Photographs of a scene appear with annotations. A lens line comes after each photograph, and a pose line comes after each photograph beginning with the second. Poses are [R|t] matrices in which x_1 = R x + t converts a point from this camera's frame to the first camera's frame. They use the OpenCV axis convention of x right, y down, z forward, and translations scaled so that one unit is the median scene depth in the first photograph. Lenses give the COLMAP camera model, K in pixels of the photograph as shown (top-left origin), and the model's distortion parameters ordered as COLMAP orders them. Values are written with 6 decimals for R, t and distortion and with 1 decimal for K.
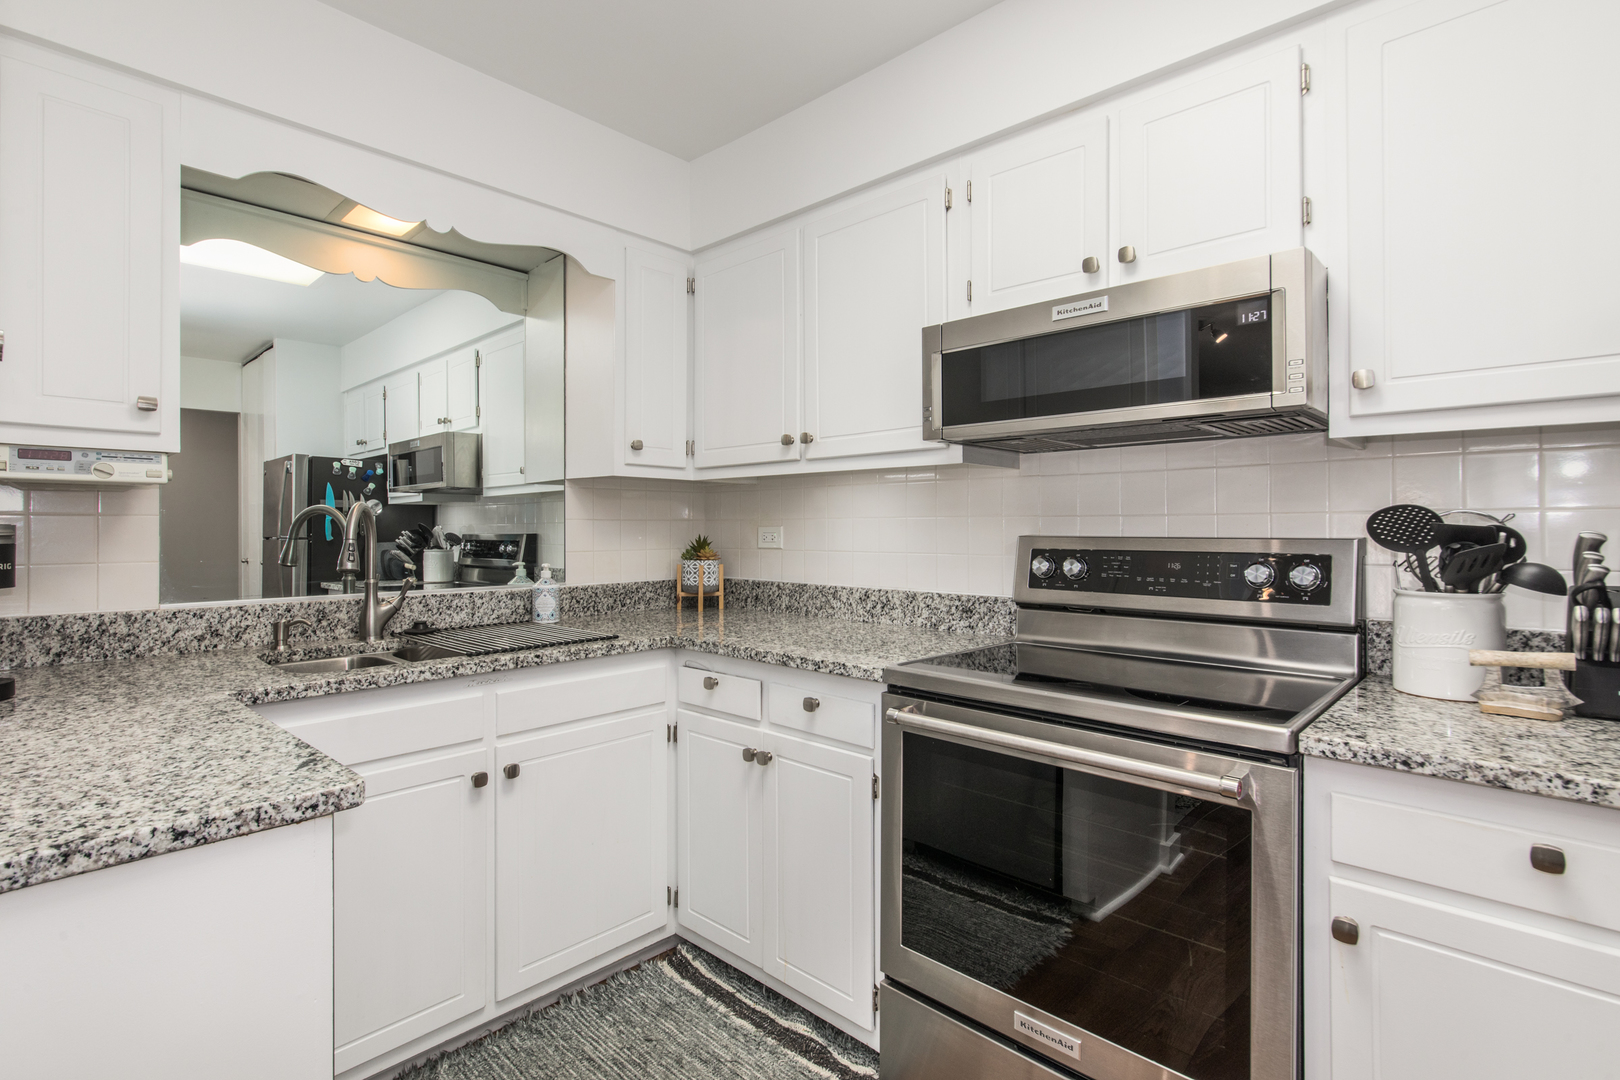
lens RADIAL K [[767.4, 0, 808.0], [0, 767.4, 529.2], [0, 0, 1]] dist [-0.002093, -0.000151]
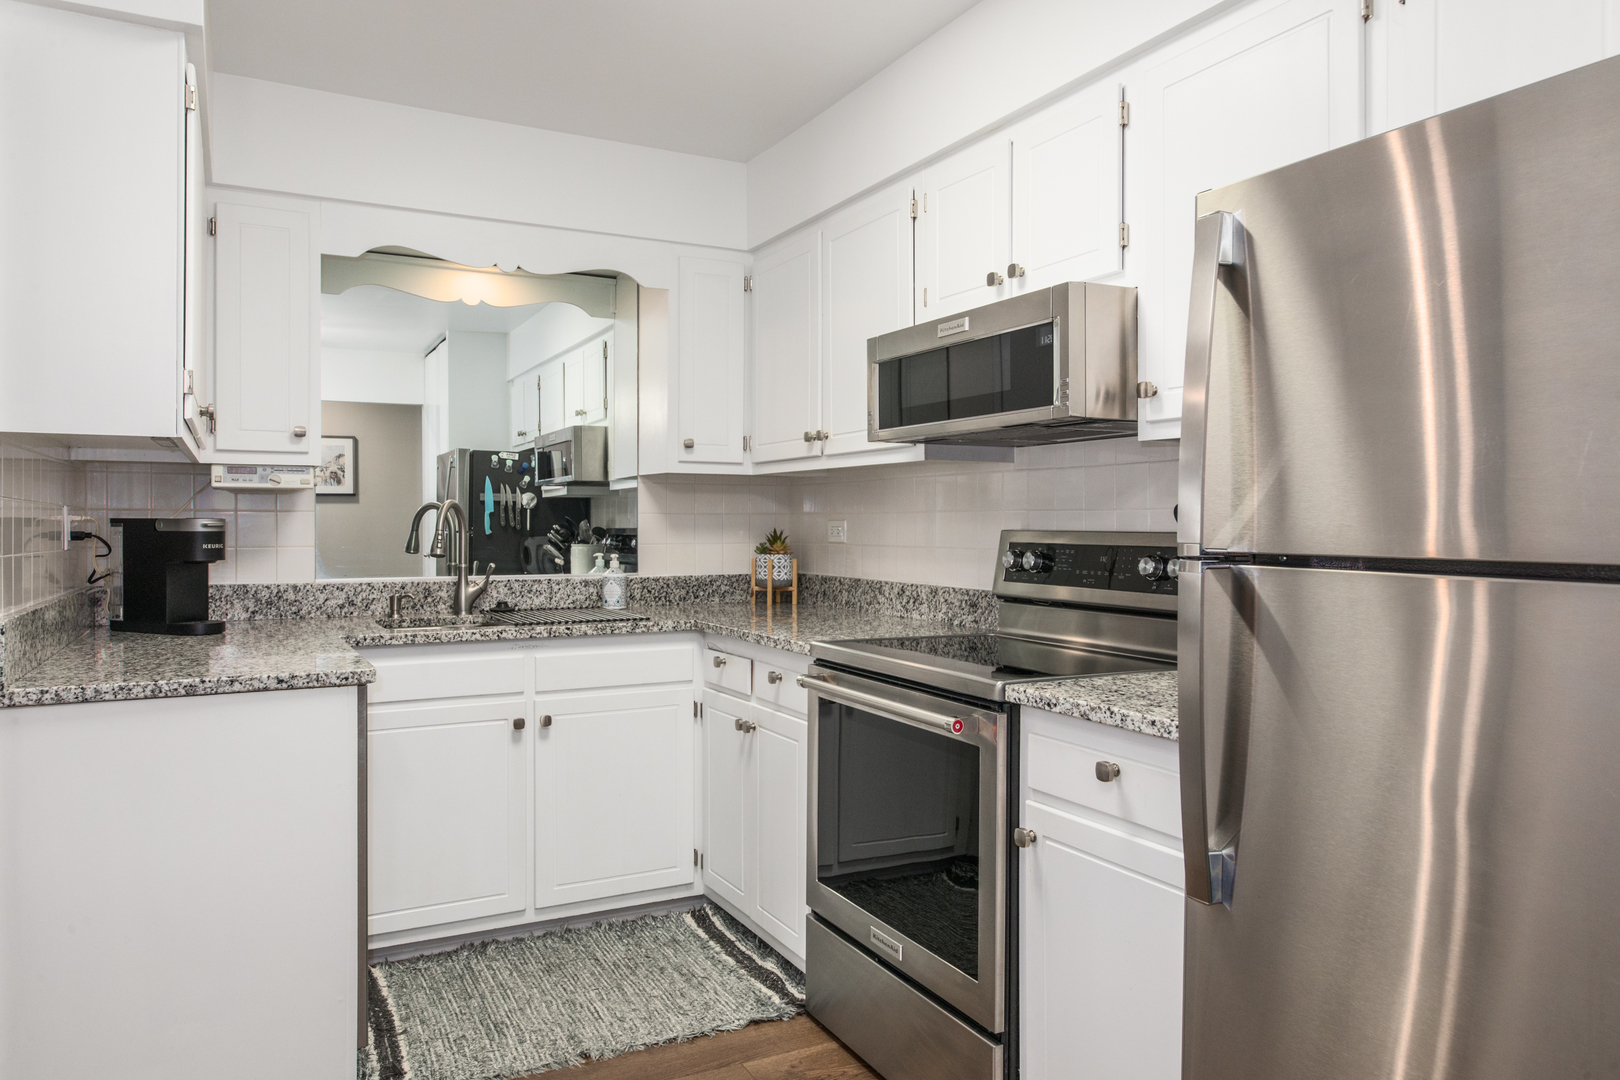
lens RADIAL K [[1094.9, 0, 814.6], [0, 1094.9, 536.3], [0, 0, 1]] dist [-0.006559, 0.000201]
pose [[0.945395, 0.005853, -0.325874, 0.579369], [-0.002364, 0.999936, 0.011100, 0.001804], [0.325918, -0.009723, 0.945348, -0.497857]]
